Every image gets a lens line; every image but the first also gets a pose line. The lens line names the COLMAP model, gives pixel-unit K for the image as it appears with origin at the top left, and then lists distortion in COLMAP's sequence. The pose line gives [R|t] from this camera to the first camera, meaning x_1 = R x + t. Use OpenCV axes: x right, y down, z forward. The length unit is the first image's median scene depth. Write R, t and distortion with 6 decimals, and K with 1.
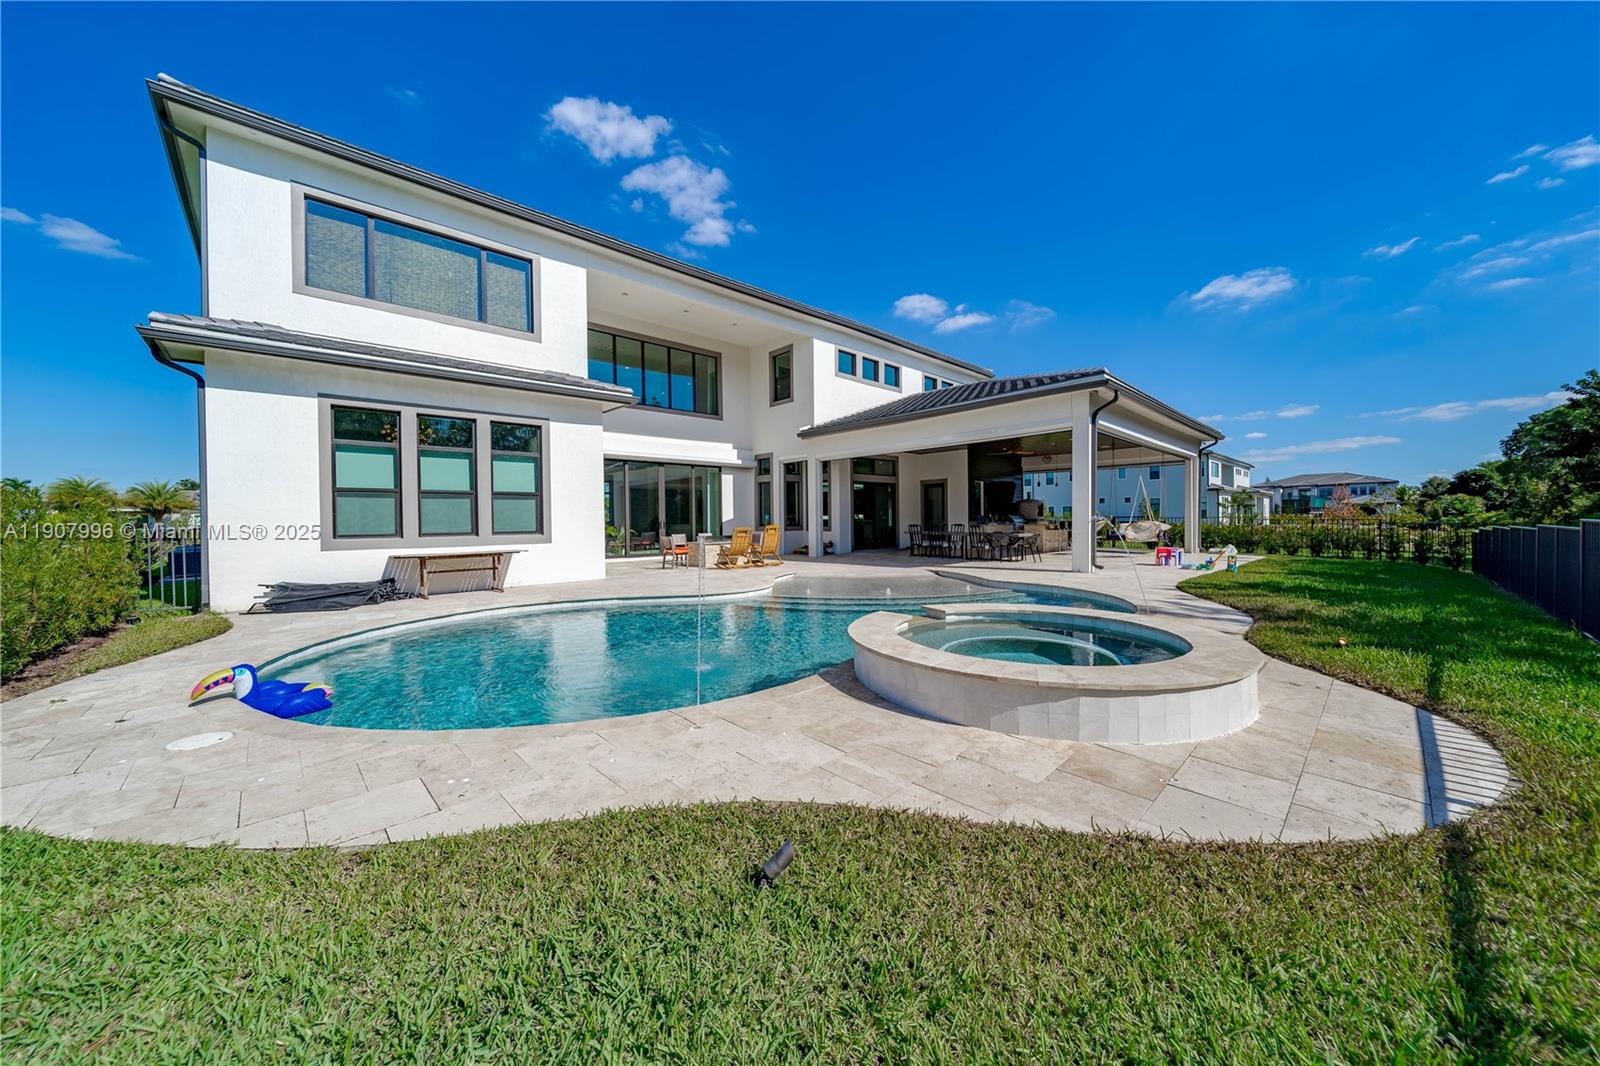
lens RADIAL K [[555.2, 0, 800.0], [0, 555.2, 533.0], [0, 0, 1]] dist [-0.000460, -0.000078]
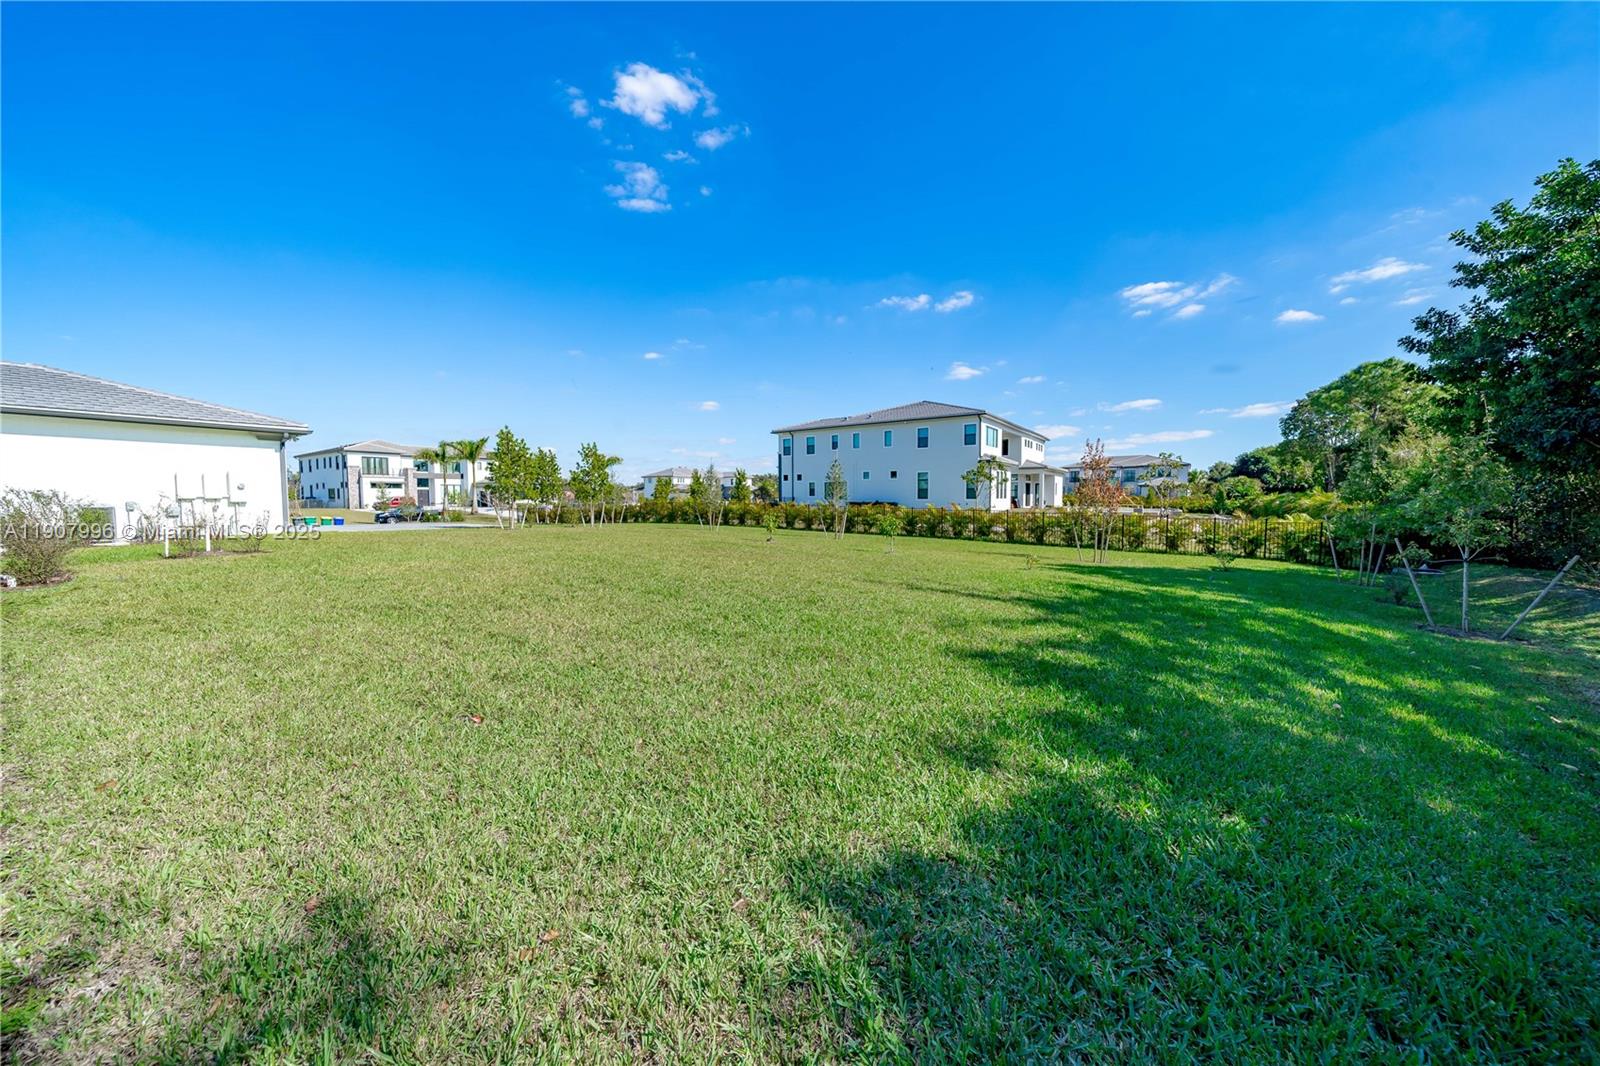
lens RADIAL K [[544.3, 0, 800.0], [0, 544.3, 533.0], [0, 0, 1]] dist [0.000624, 0.000036]
pose [[0.980114, -0.003099, 0.198409, 0.239692], [-0.004945, 0.999186, 0.040030, -0.005286], [-0.198371, -0.040215, 0.979302, 0.213434]]
